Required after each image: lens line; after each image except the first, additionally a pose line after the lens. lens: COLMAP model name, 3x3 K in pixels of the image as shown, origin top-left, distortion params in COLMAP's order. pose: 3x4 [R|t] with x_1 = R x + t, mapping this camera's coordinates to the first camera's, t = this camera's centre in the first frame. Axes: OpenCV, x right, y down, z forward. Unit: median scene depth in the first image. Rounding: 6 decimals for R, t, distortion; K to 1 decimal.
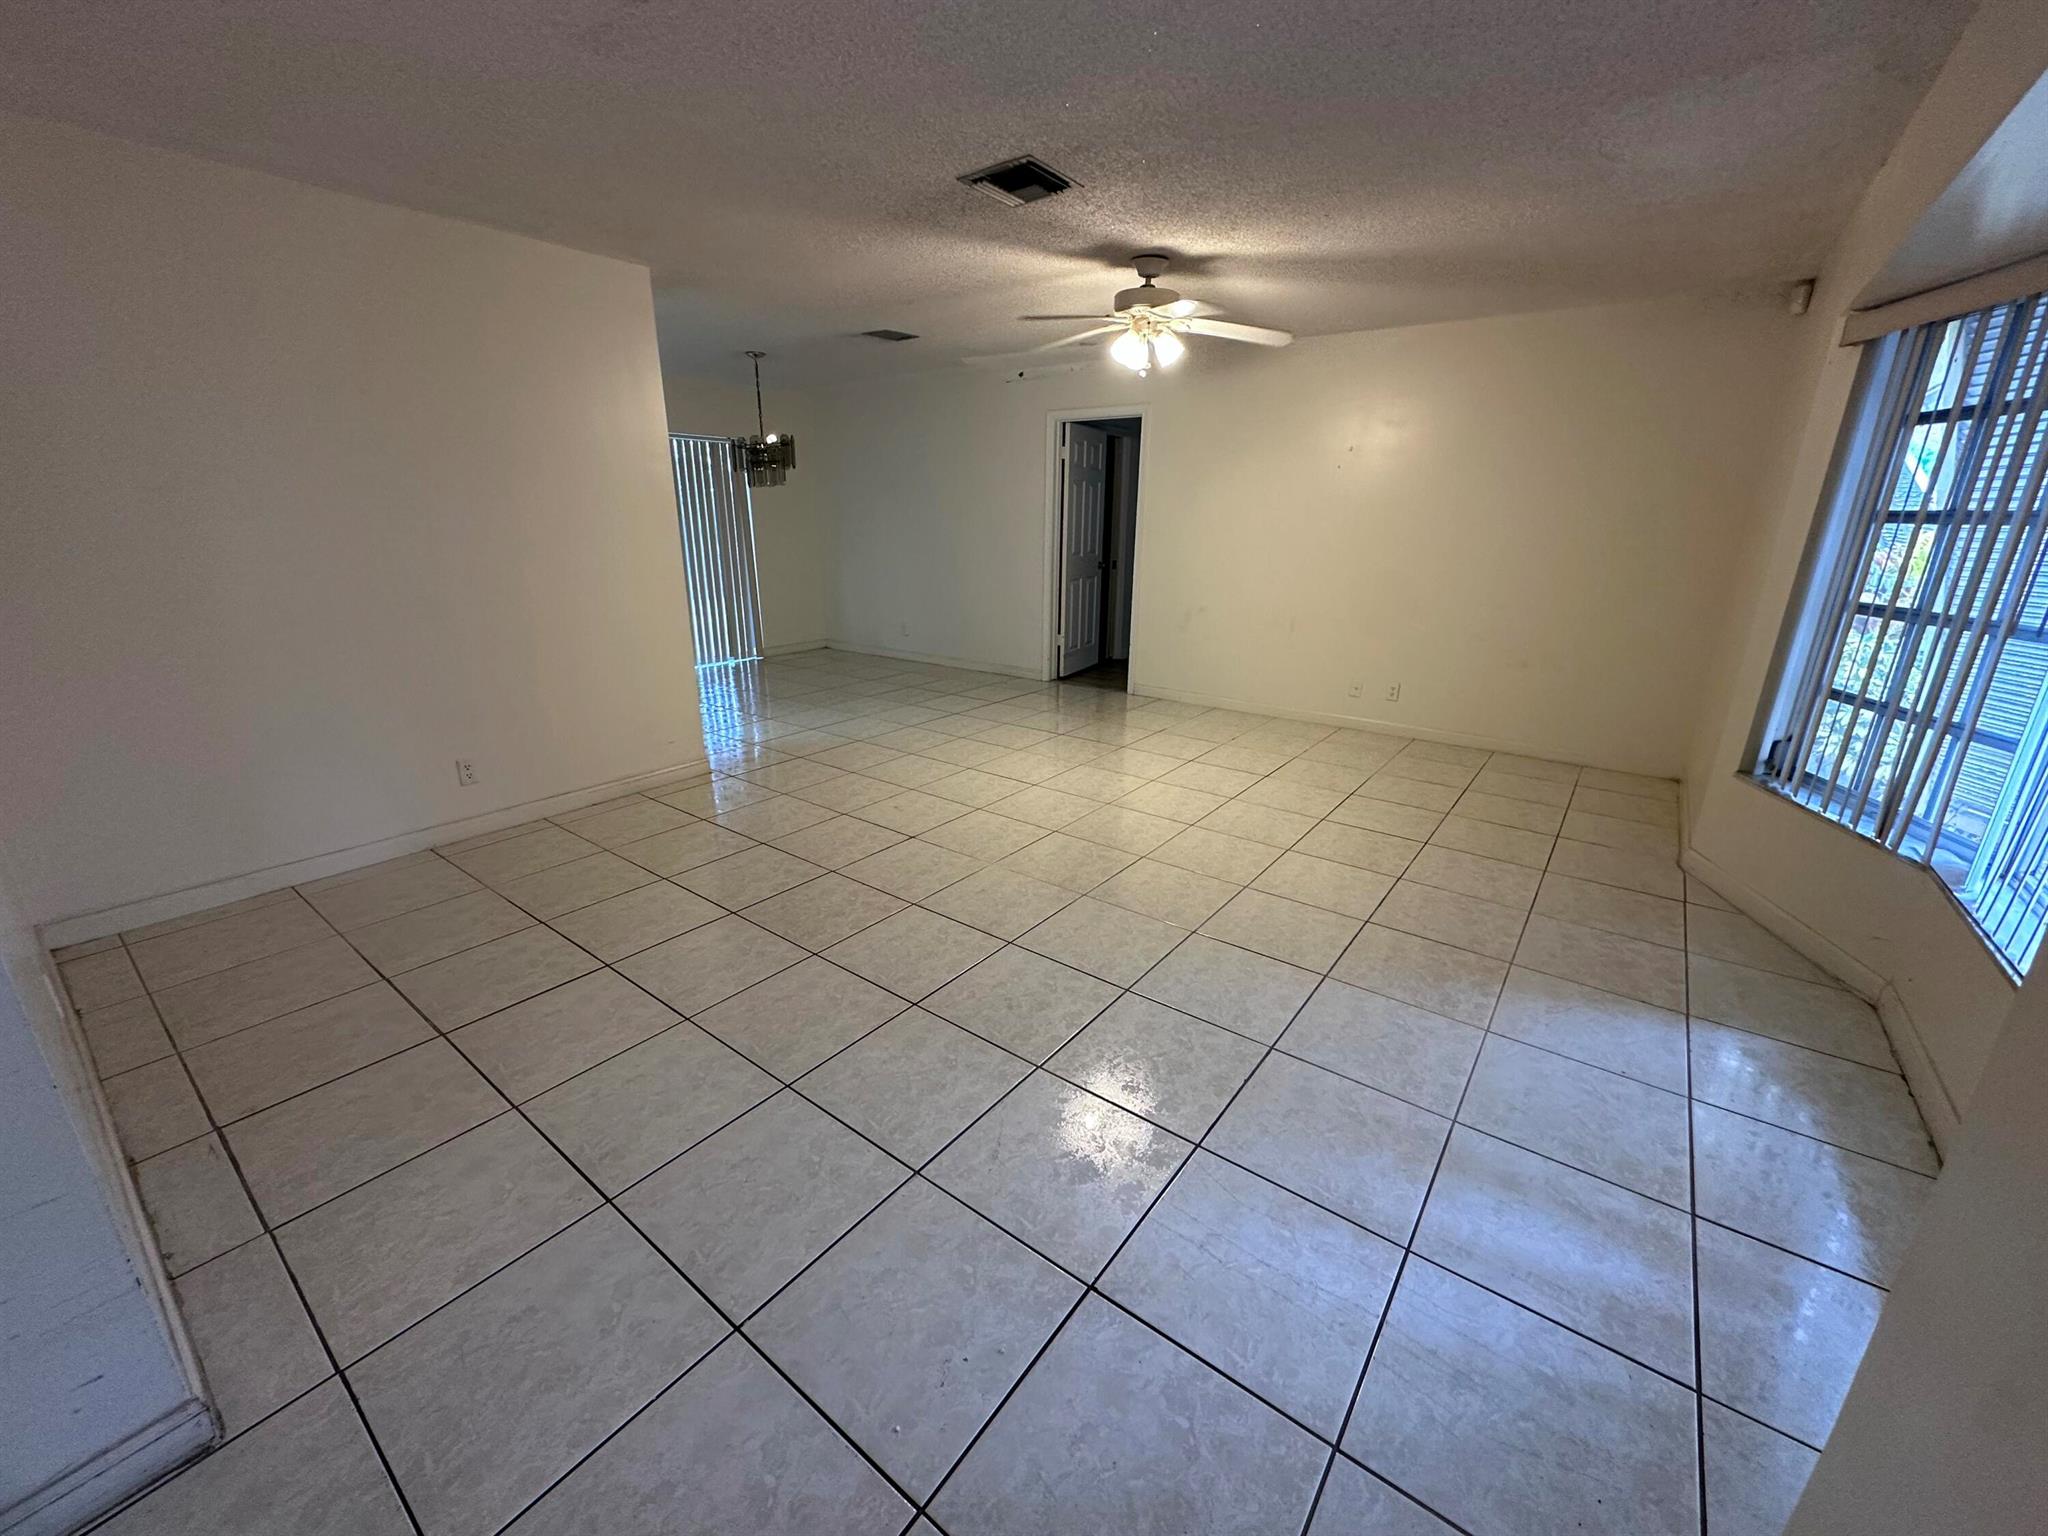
lens RADIAL K [[815.8, 0, 1039.0], [0, 815.8, 760.0], [0, 0, 1]] dist [-0.008542, -0.000343]
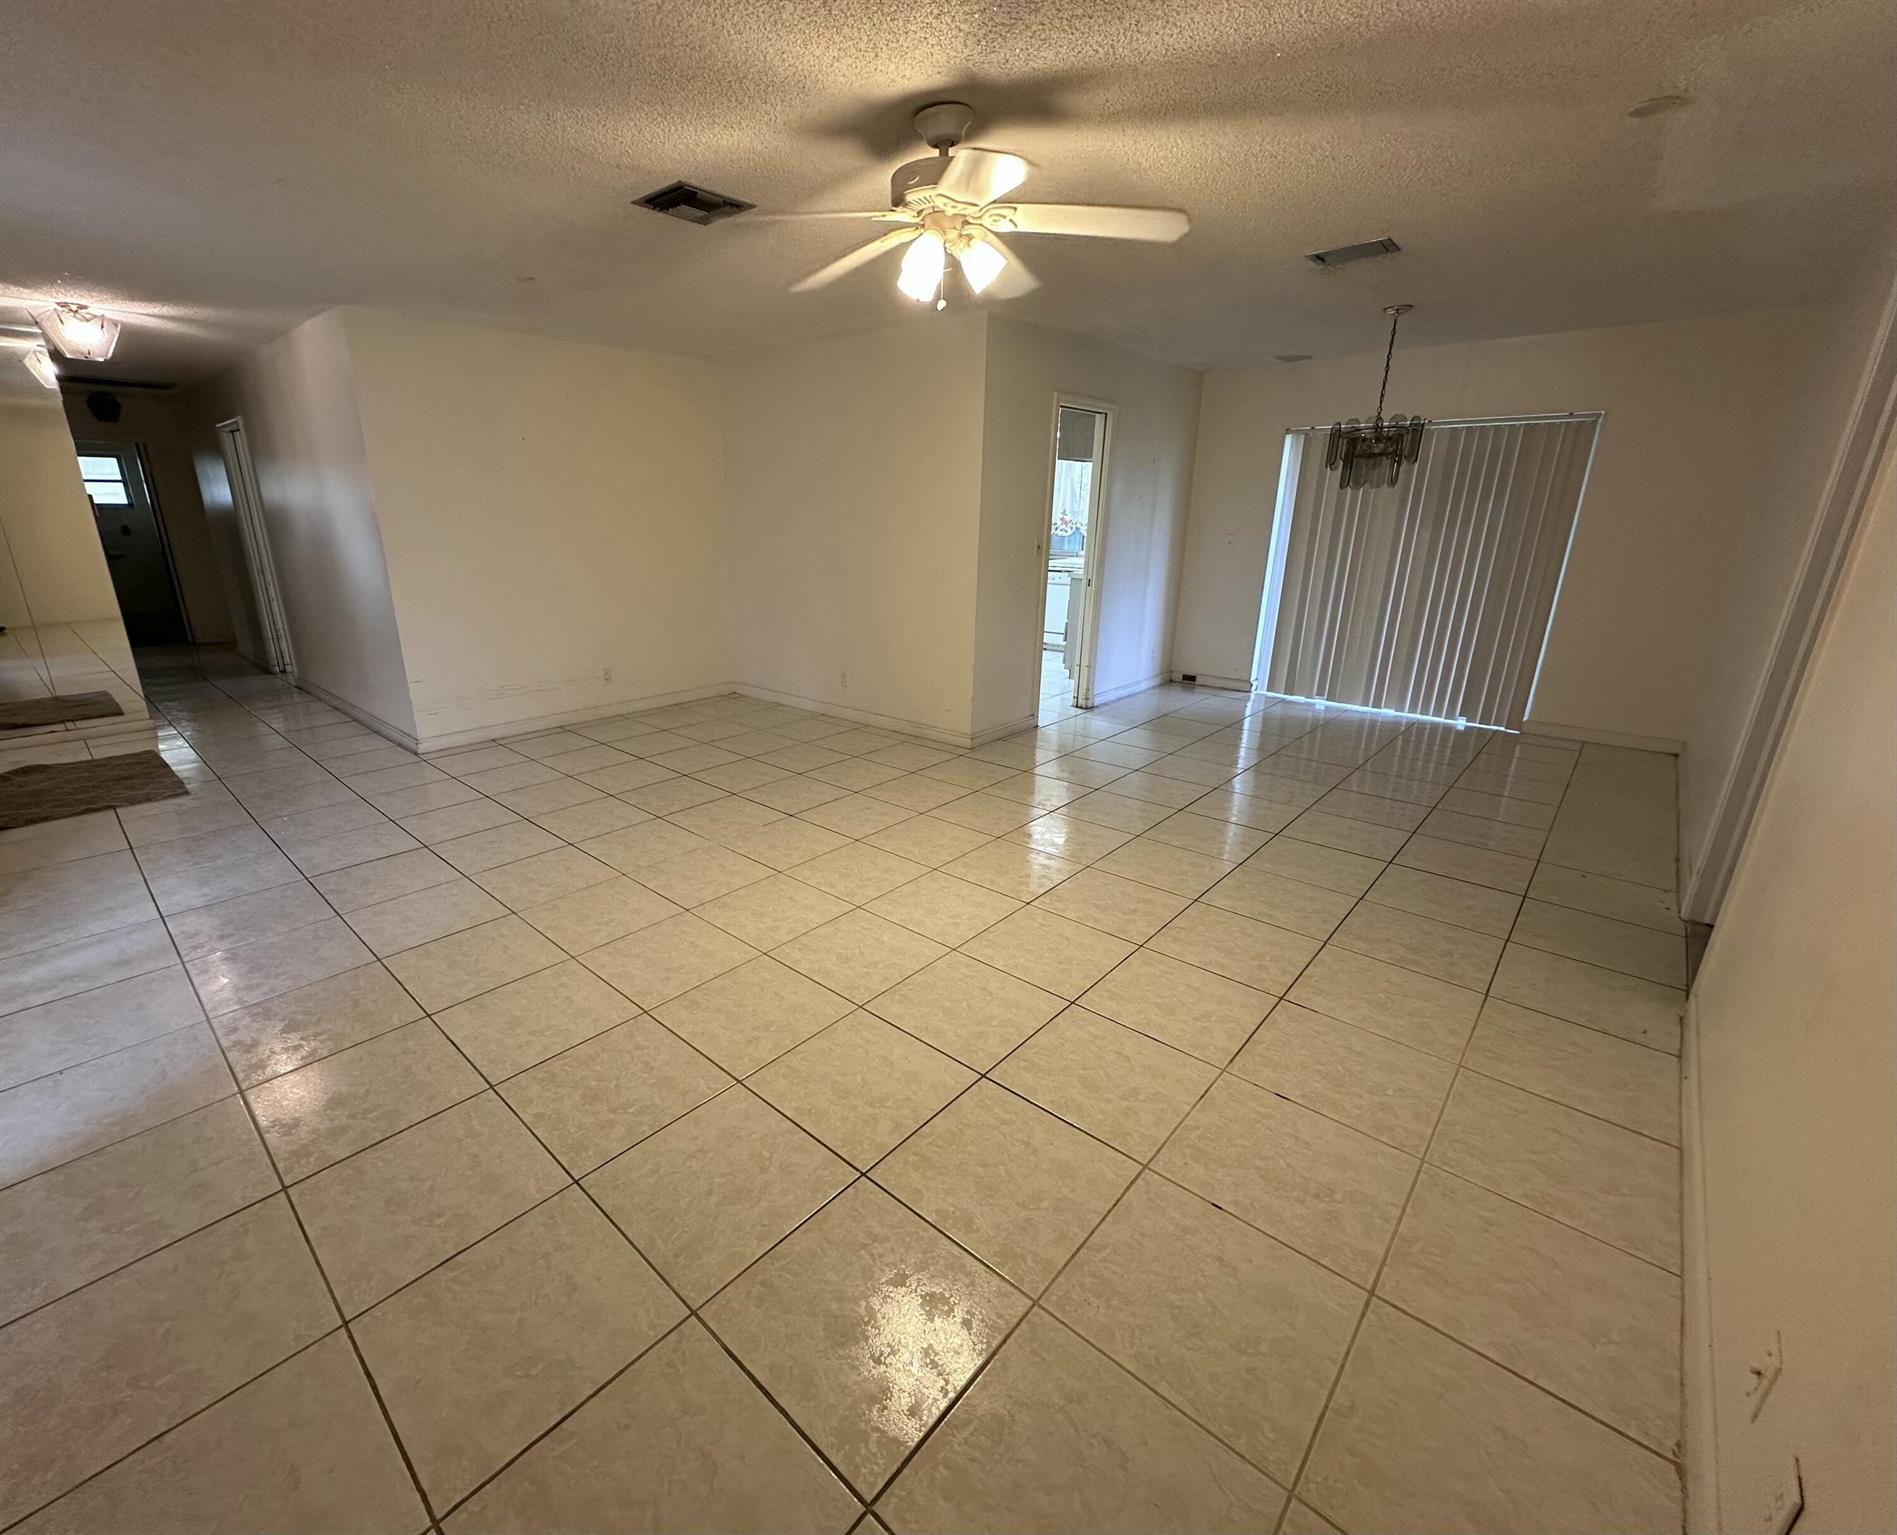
lens RADIAL K [[831.1, 0, 848.9], [0, 831.1, 766.6], [0, 0, 1]] dist [-0.008801, 0.000073]
pose [[-0.140646, 0.286984, -0.947554, 0.864965], [-0.296389, 0.900971, 0.316868, -0.337270], [0.944655, 0.325411, -0.041659, 1.105904]]
